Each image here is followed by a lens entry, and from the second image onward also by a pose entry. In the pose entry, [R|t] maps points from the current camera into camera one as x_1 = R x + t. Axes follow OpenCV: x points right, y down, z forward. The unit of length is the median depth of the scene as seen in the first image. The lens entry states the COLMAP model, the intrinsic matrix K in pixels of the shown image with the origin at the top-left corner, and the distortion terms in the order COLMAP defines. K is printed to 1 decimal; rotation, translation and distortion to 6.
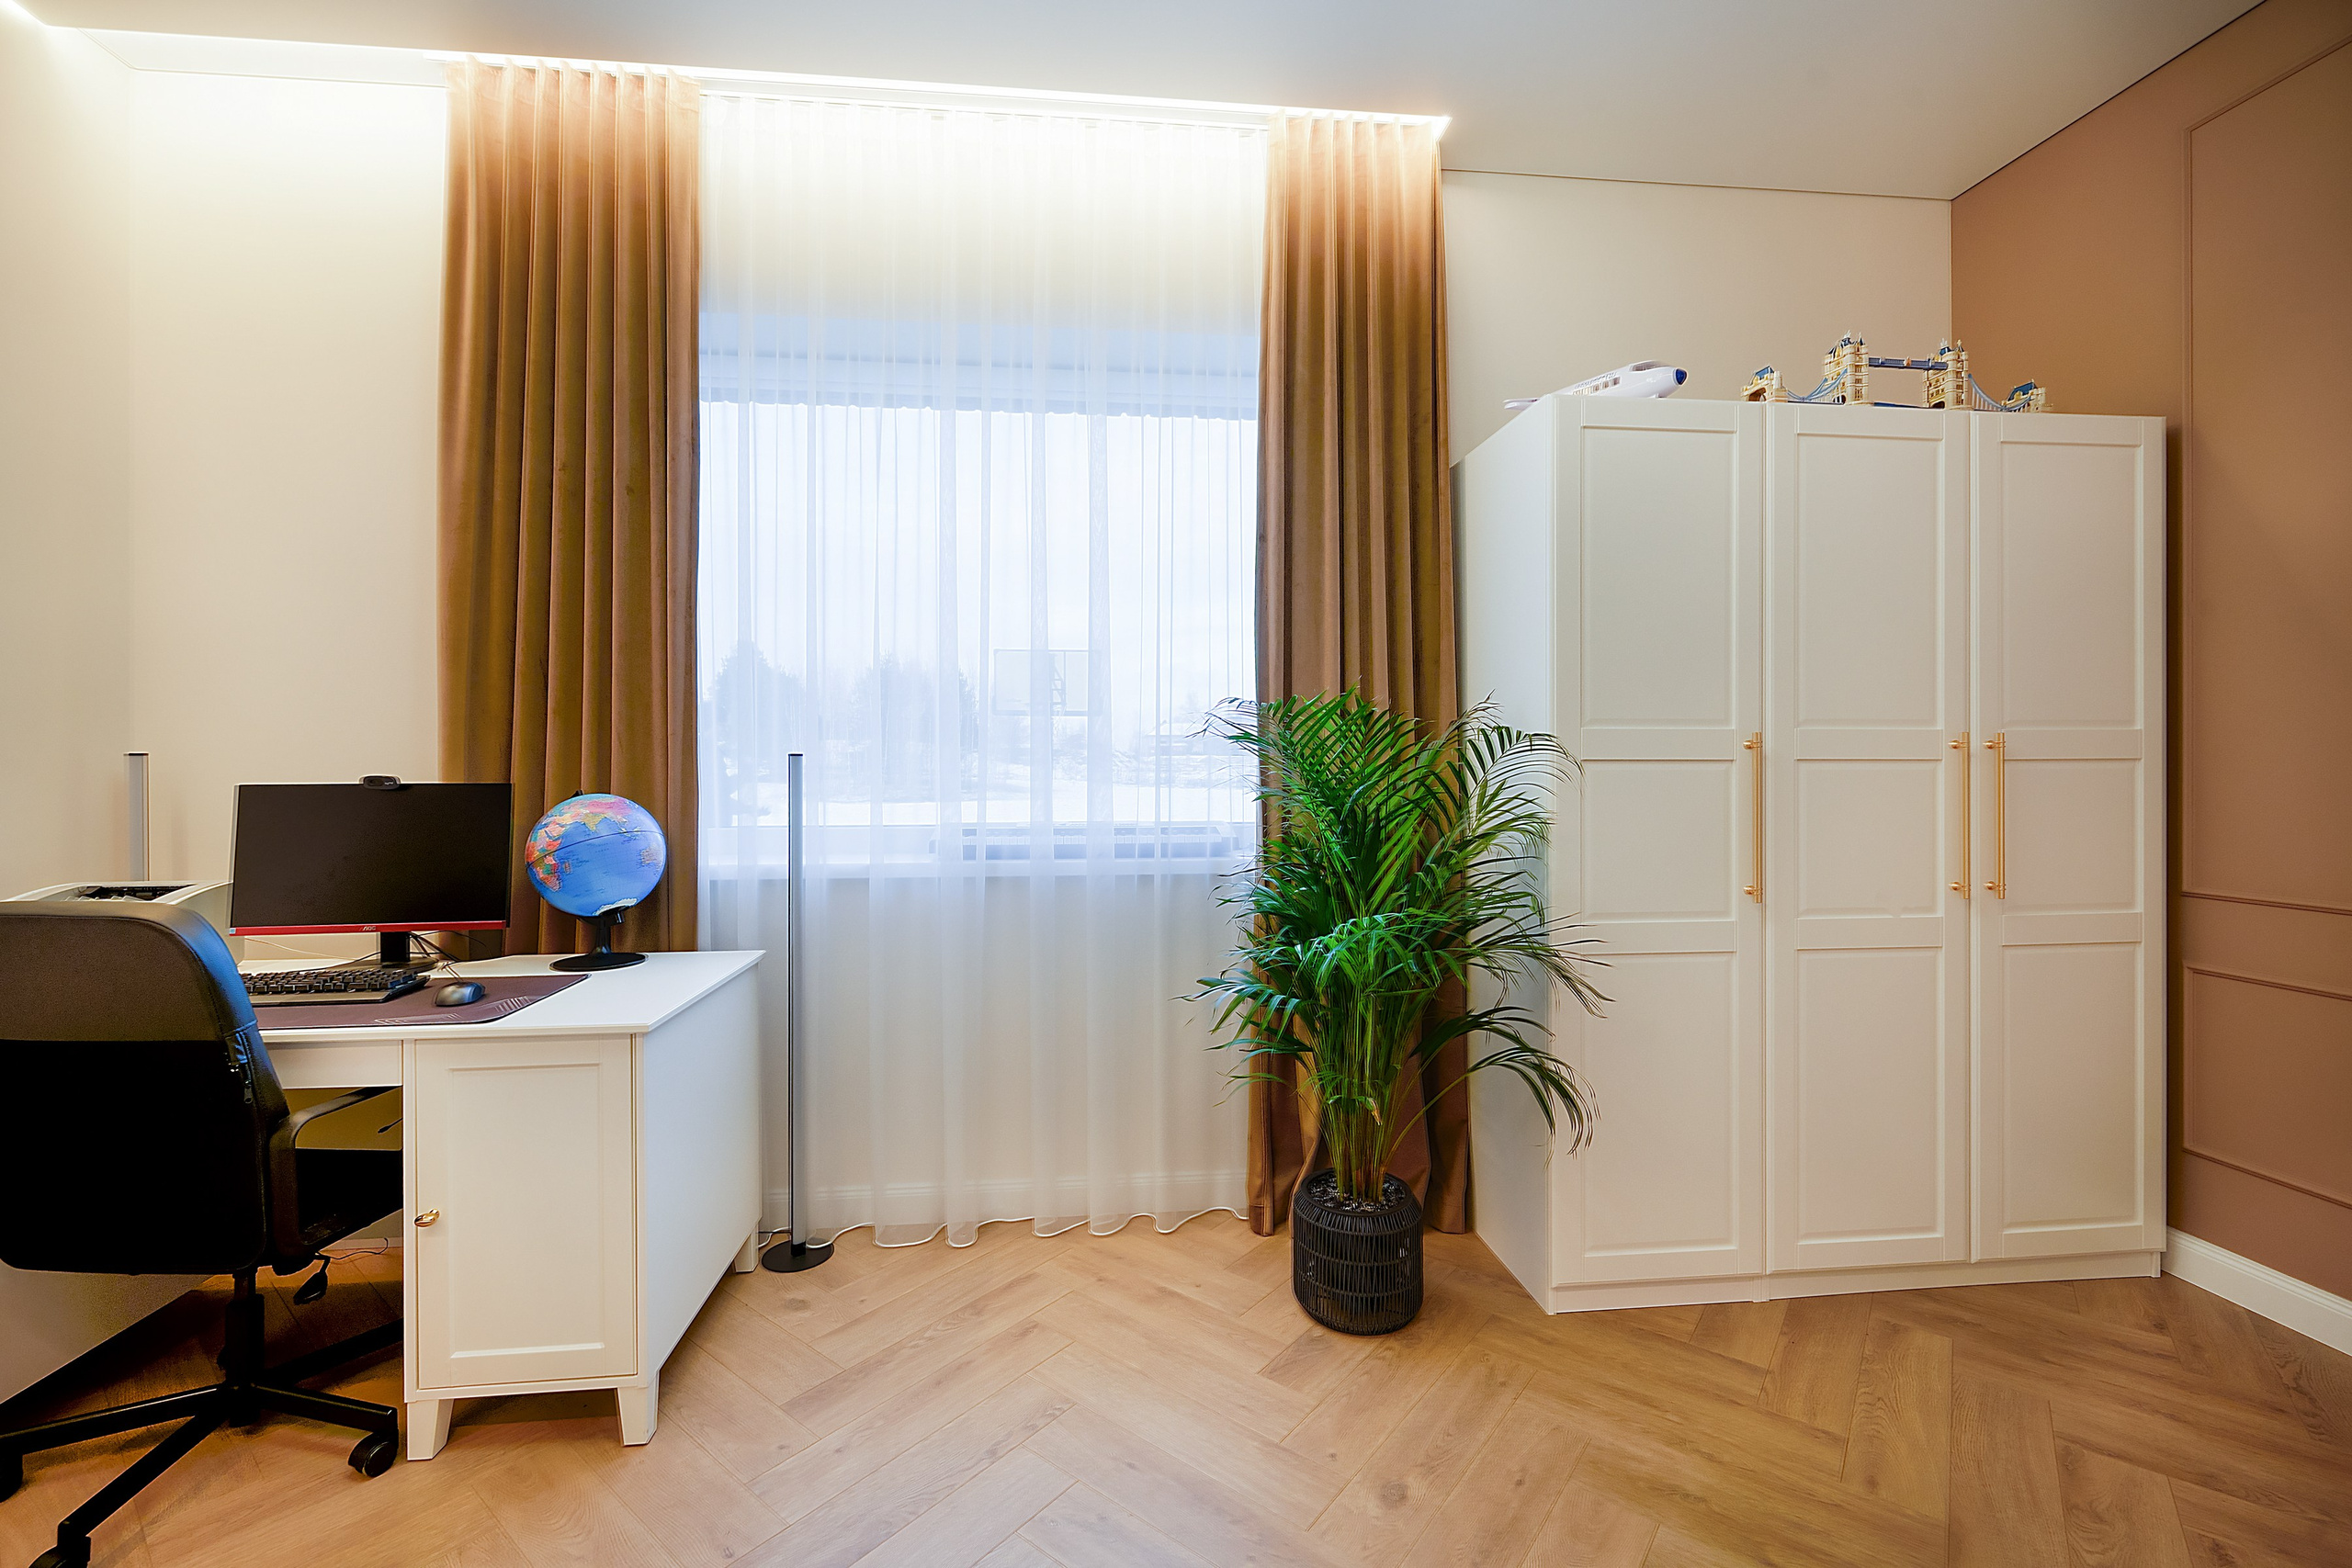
lens RADIAL K [[1008.5, 0, 1209.4], [0, 1008.5, 767.7], [0, 0, 1]] dist [0.003730, -0.000412]
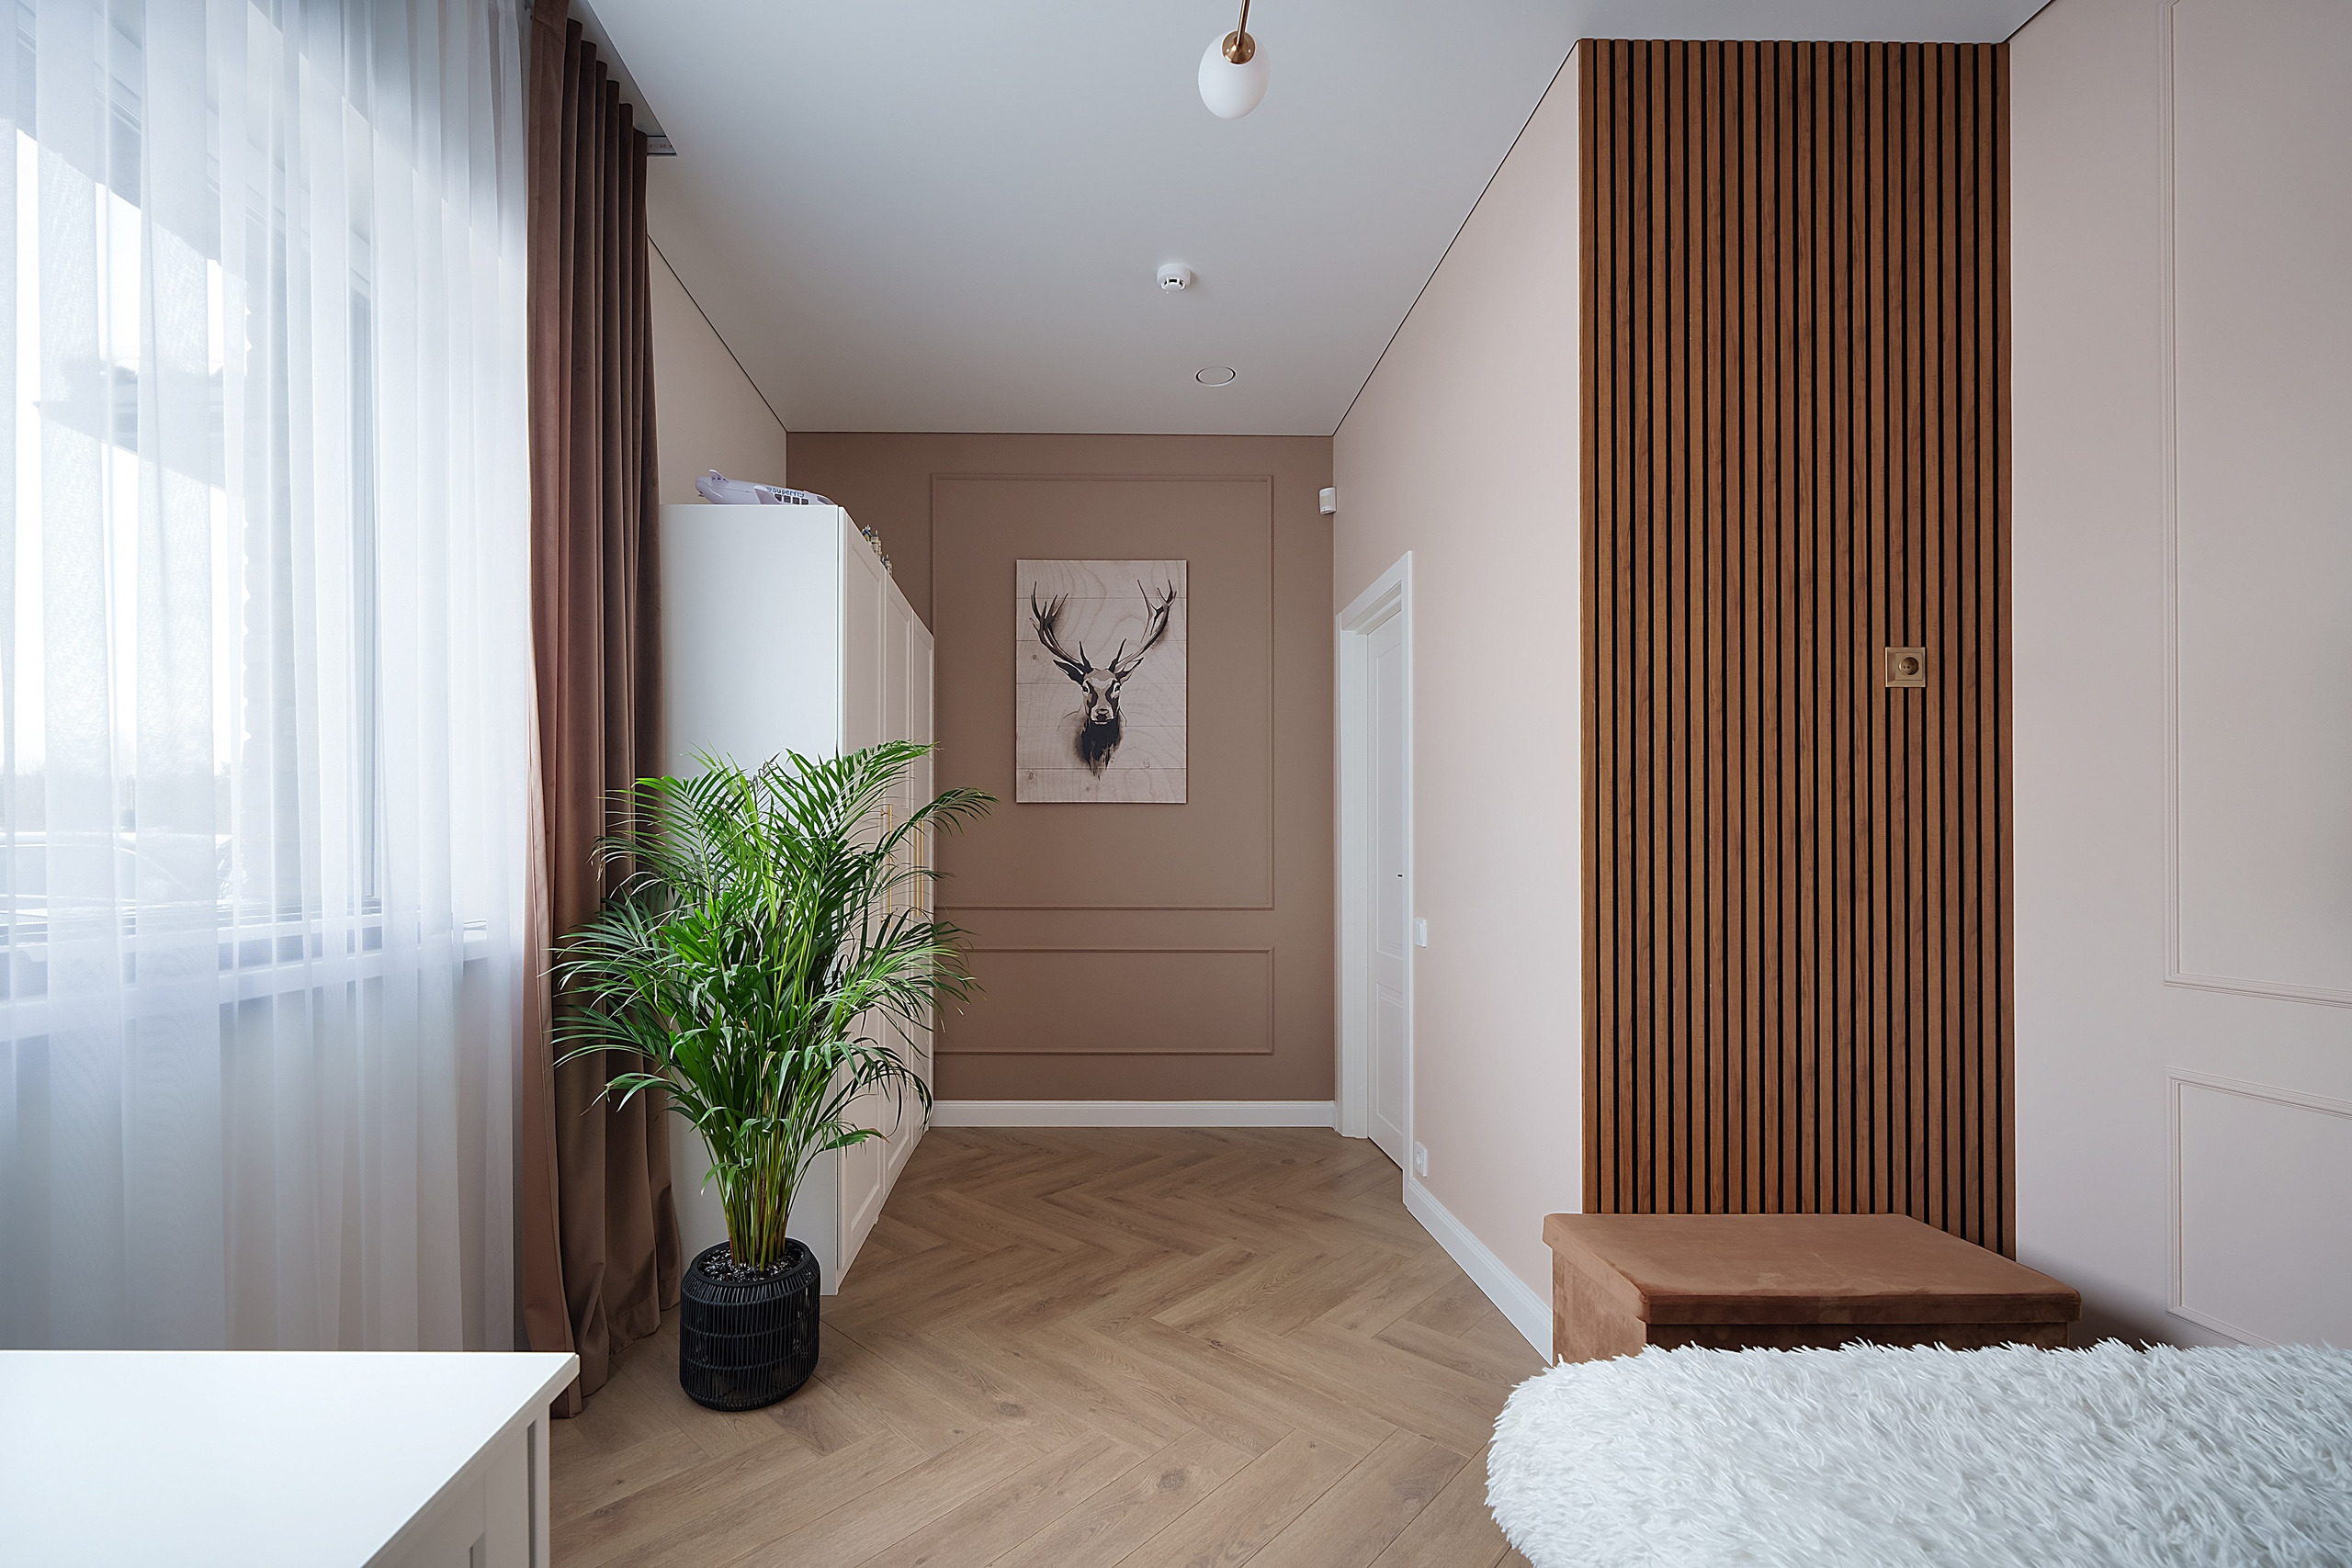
lens RADIAL K [[935.1, 0, 1124.8], [0, 935.1, 854.7], [0, 0, 1]] dist [0.000609, 0.000047]
pose [[0.112144, -0.001380, 0.993691, -0.762088], [0.003470, 0.999993, 0.000997, 0.039860], [-0.993686, 0.003336, 0.112148, 0.604417]]
